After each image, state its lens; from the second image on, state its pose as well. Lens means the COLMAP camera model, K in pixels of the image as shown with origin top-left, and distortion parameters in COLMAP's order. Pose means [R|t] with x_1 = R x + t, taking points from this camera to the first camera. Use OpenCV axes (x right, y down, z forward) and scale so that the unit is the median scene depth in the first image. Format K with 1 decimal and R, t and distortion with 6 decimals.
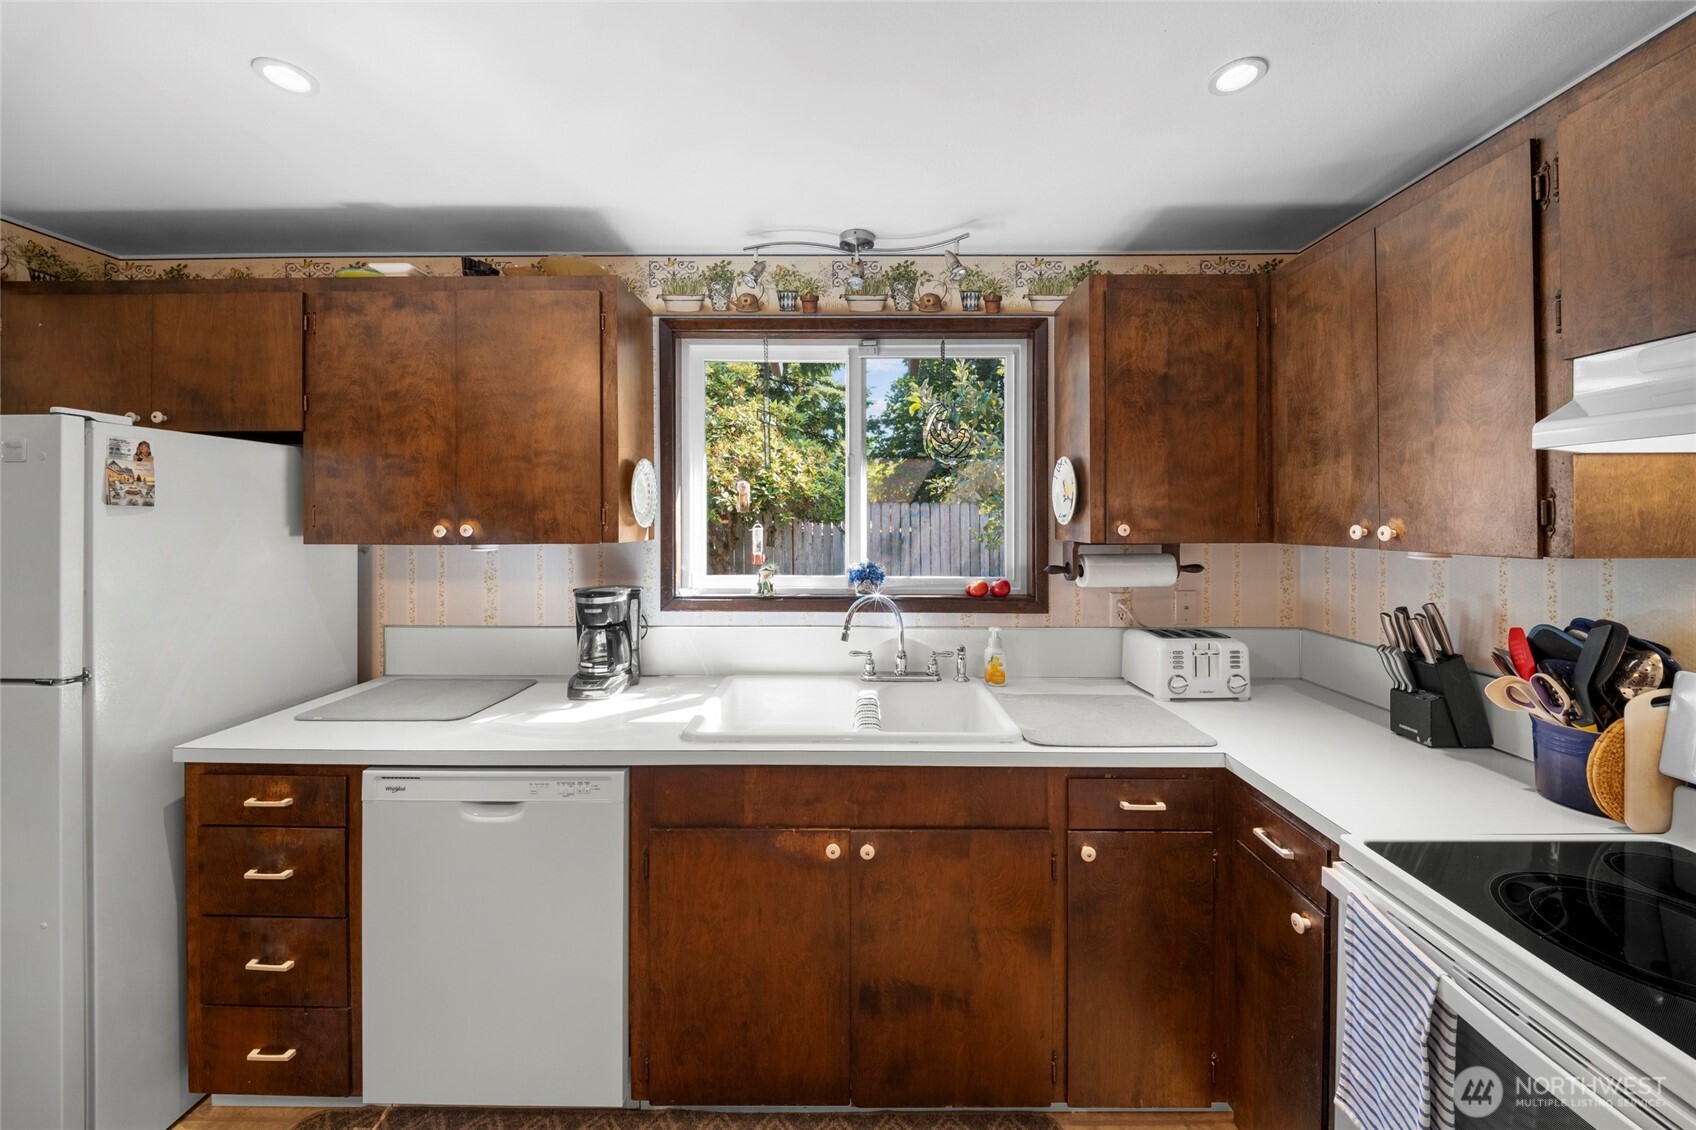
lens RADIAL K [[614.7, 0, 851.0], [0, 614.7, 521.5], [0, 0, 1]] dist [0.008334, -0.008083]
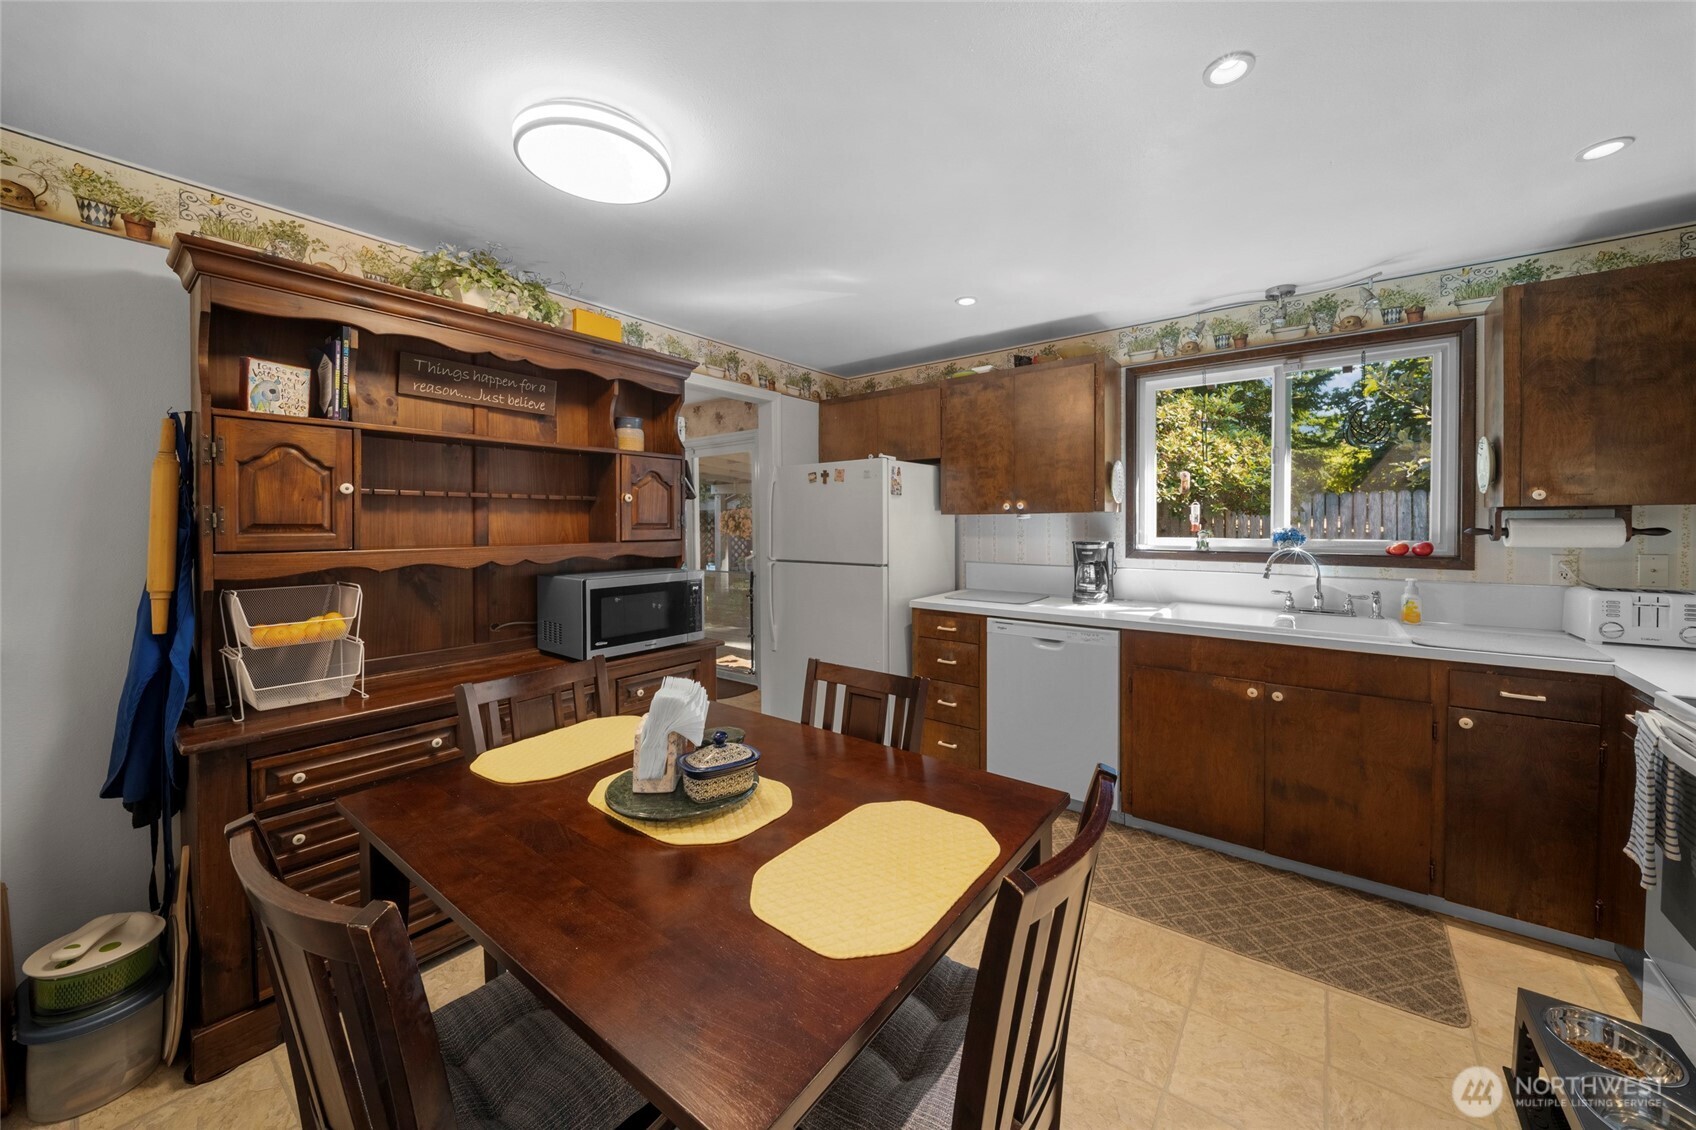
lens RADIAL K [[594.0, 0, 871.9], [0, 594.0, 533.2], [0, 0, 1]] dist [0.006029, -0.008036]
pose [[0.808030, 0.007703, -0.589090, 0.064968], [0.005230, 0.999781, 0.020246, 0.057366], [0.589118, -0.019440, 0.807813, -0.687094]]
